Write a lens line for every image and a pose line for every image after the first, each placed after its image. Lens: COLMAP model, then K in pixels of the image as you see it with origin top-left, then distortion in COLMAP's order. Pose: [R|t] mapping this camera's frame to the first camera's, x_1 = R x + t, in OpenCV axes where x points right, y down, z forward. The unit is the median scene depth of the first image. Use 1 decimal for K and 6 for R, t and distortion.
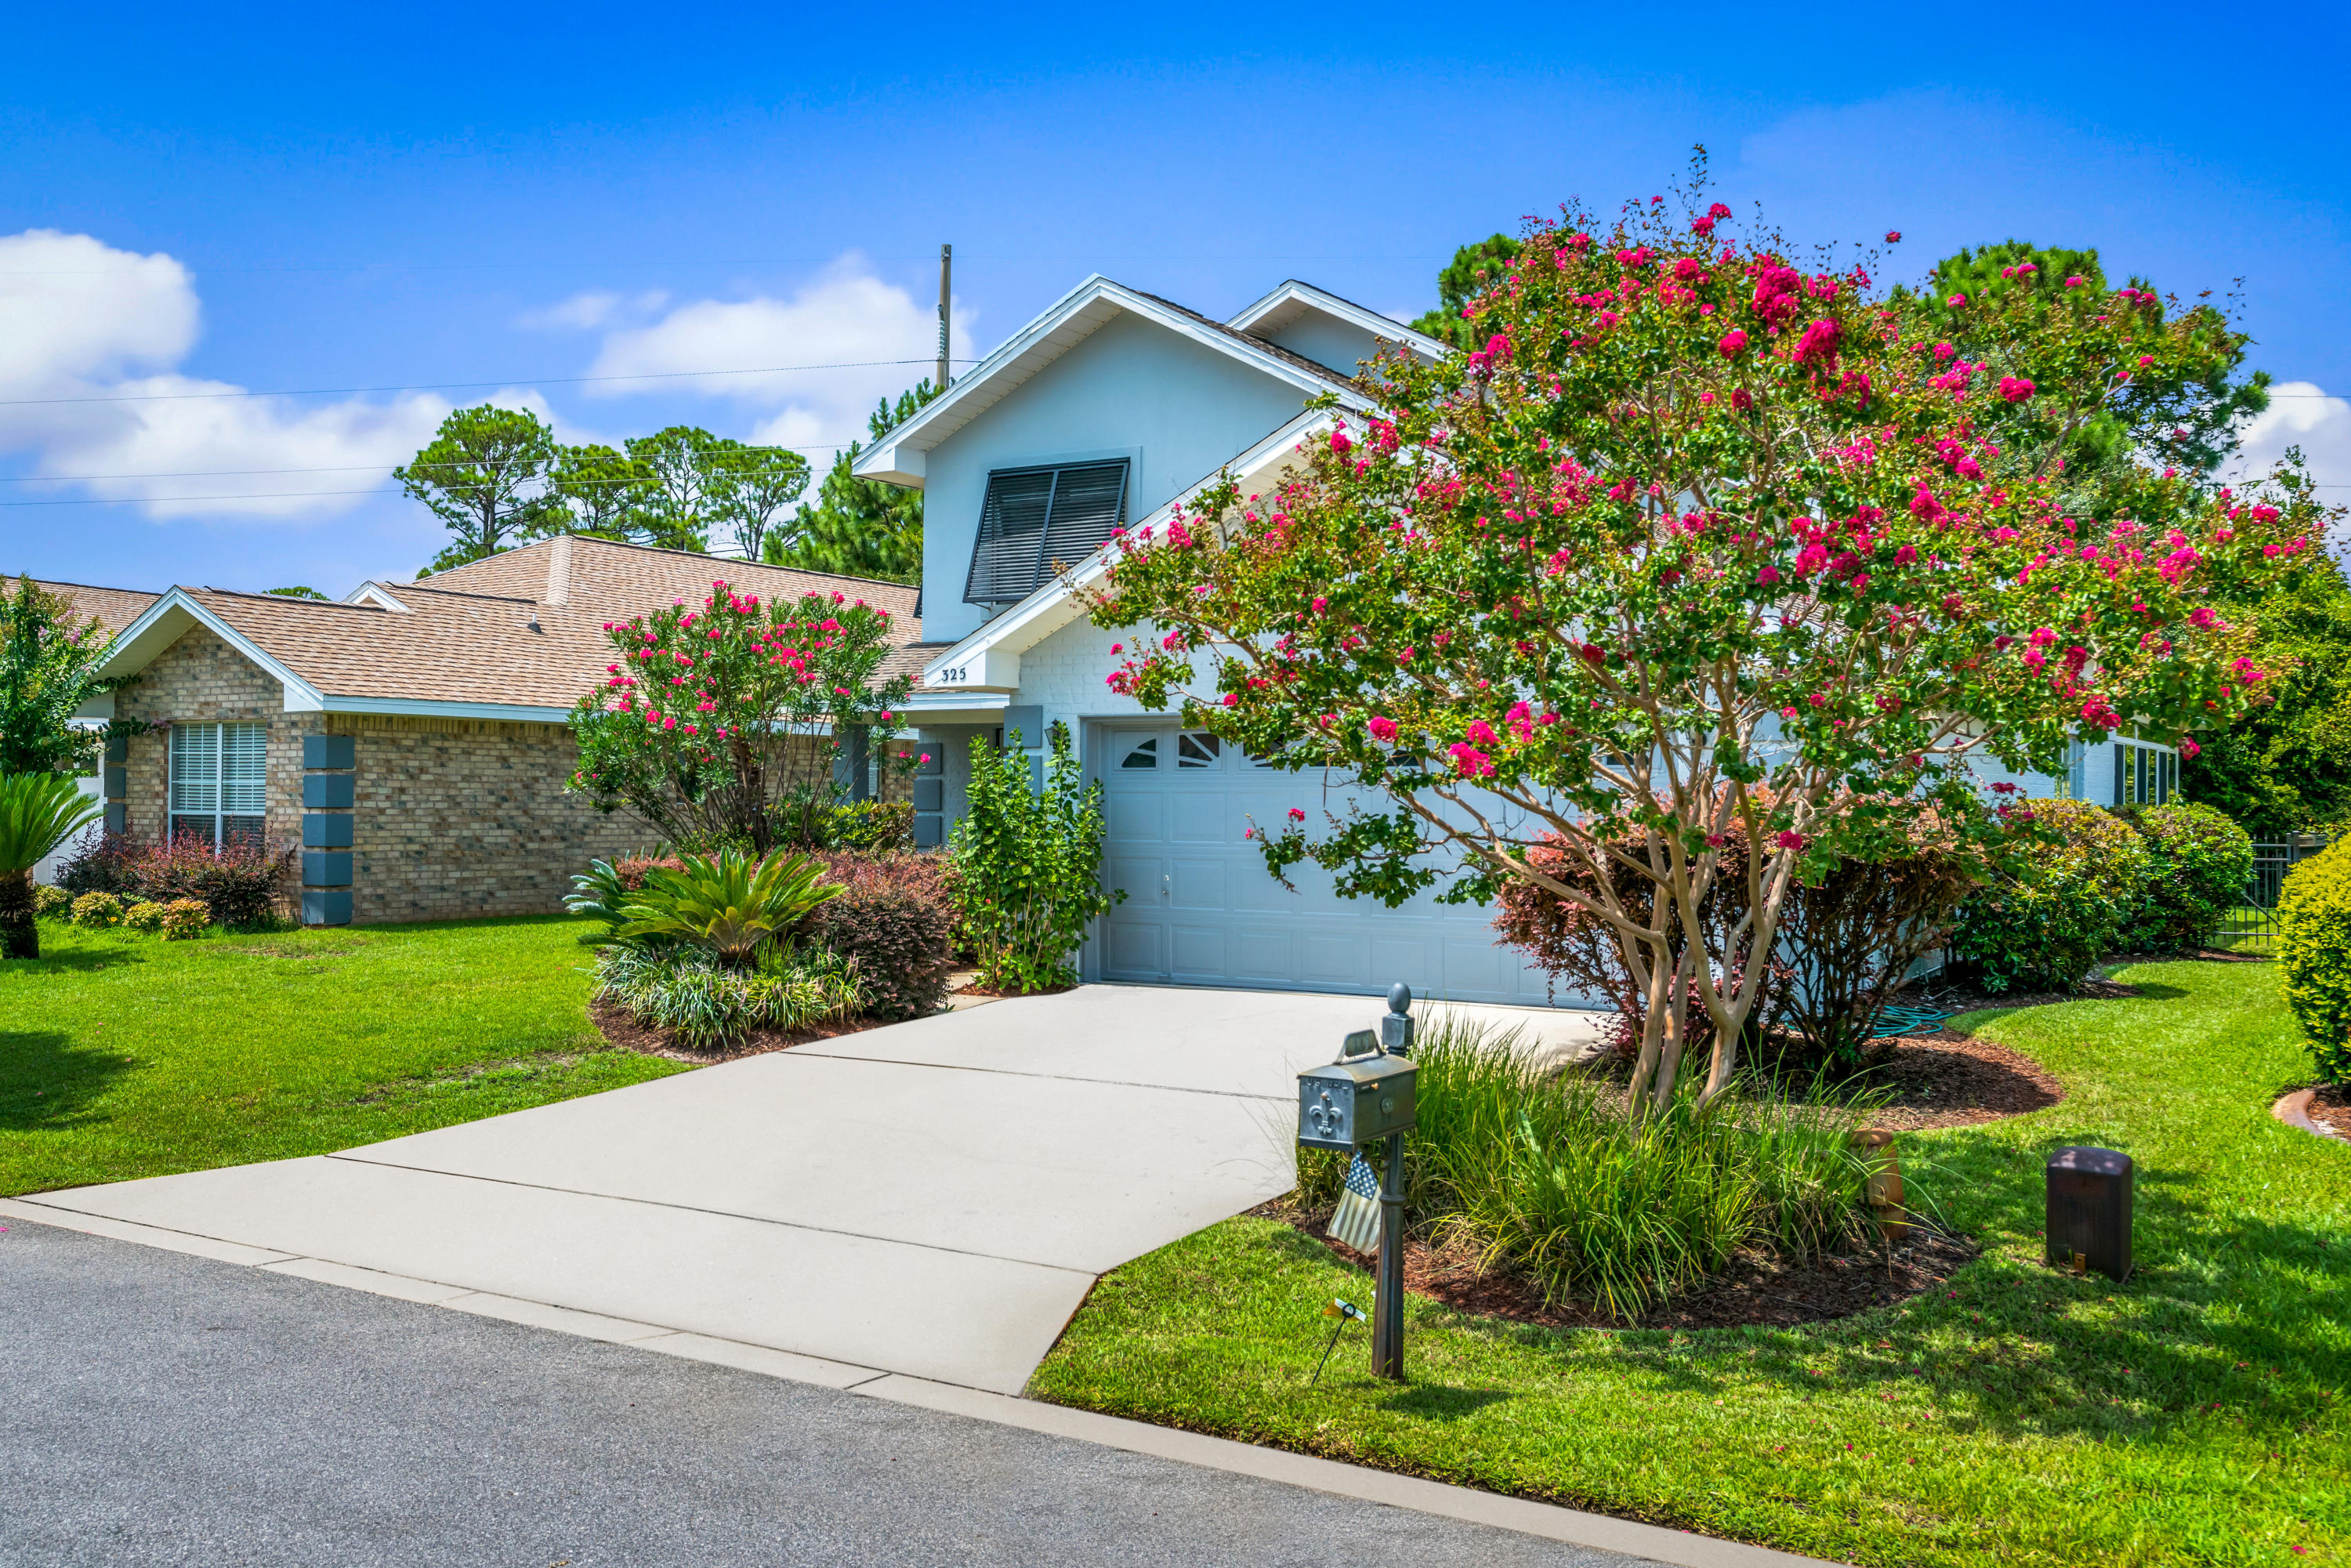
lens RADIAL K [[1854.0, 0, 1178.7], [0, 1854.0, 781.3], [0, 0, 1]] dist [-0.006210, 0.009922]
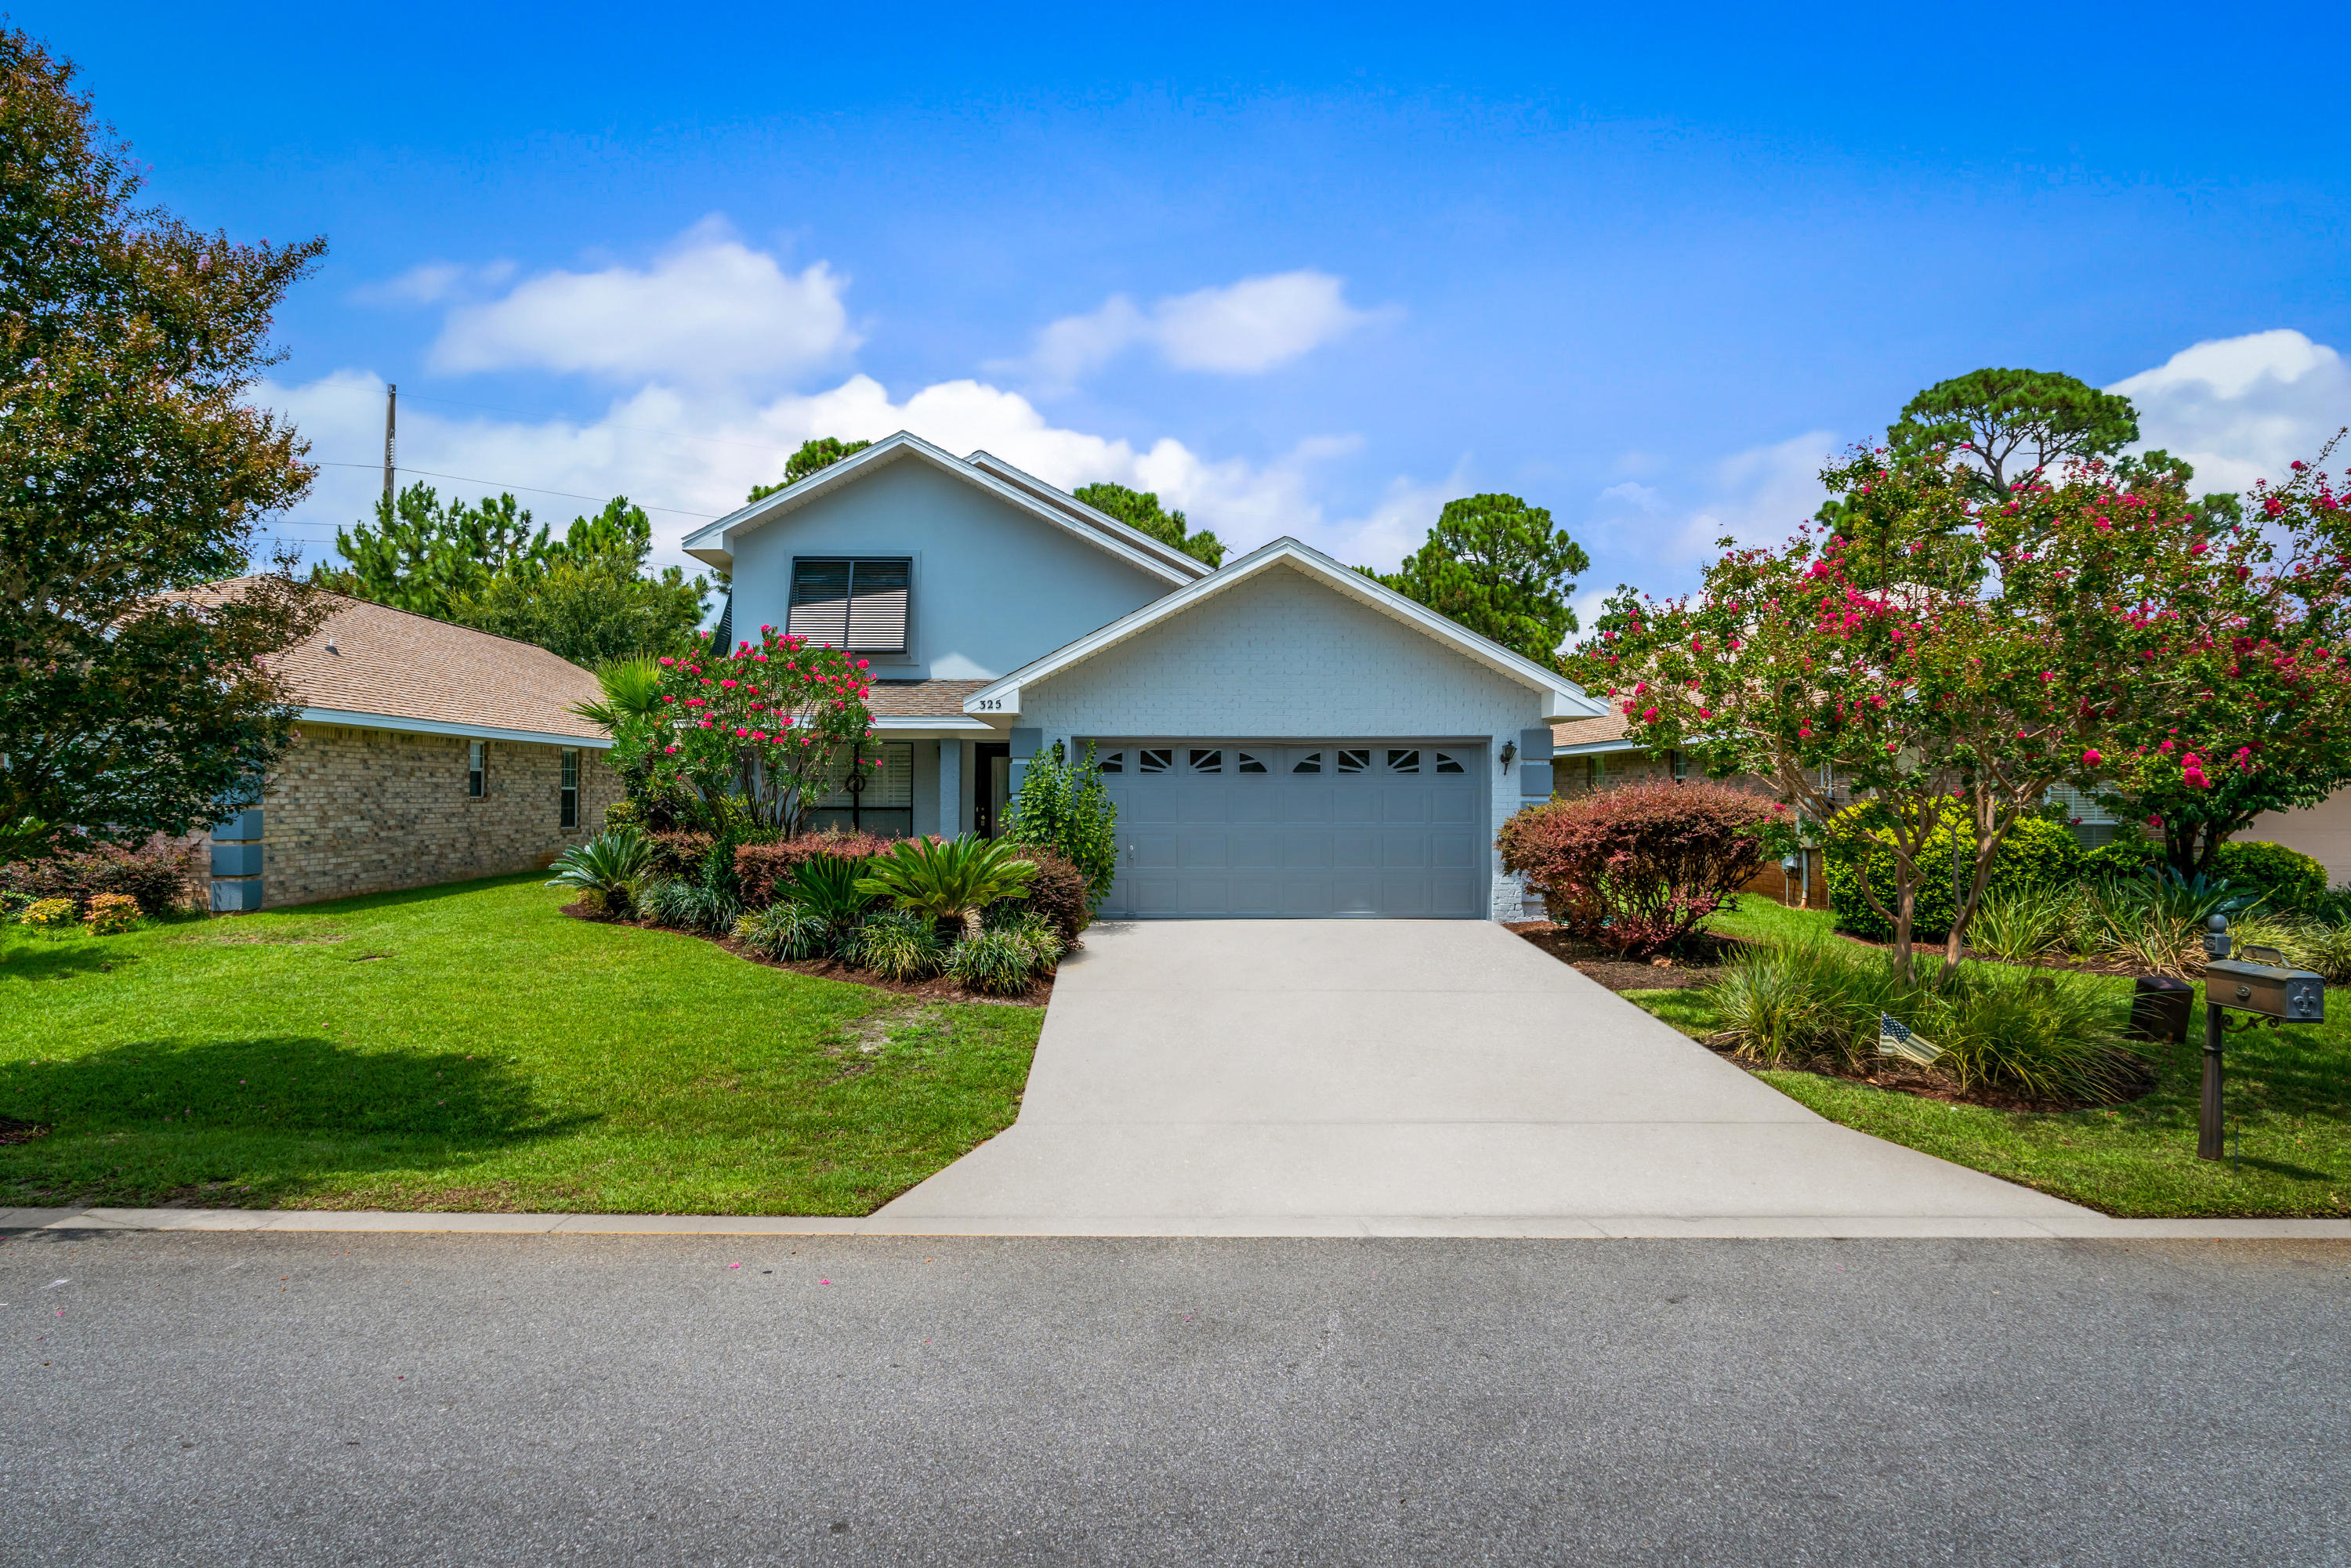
lens RADIAL K [[1101.8, 0, 1173.3], [0, 1101.8, 791.0], [0, 0, 1]] dist [-0.002307, -0.000697]
pose [[0.872671, -0.003884, 0.488292, -0.288515], [-0.001582, 0.999941, 0.010780, -0.001505], [-0.488305, -0.010180, 0.872613, 0.156893]]
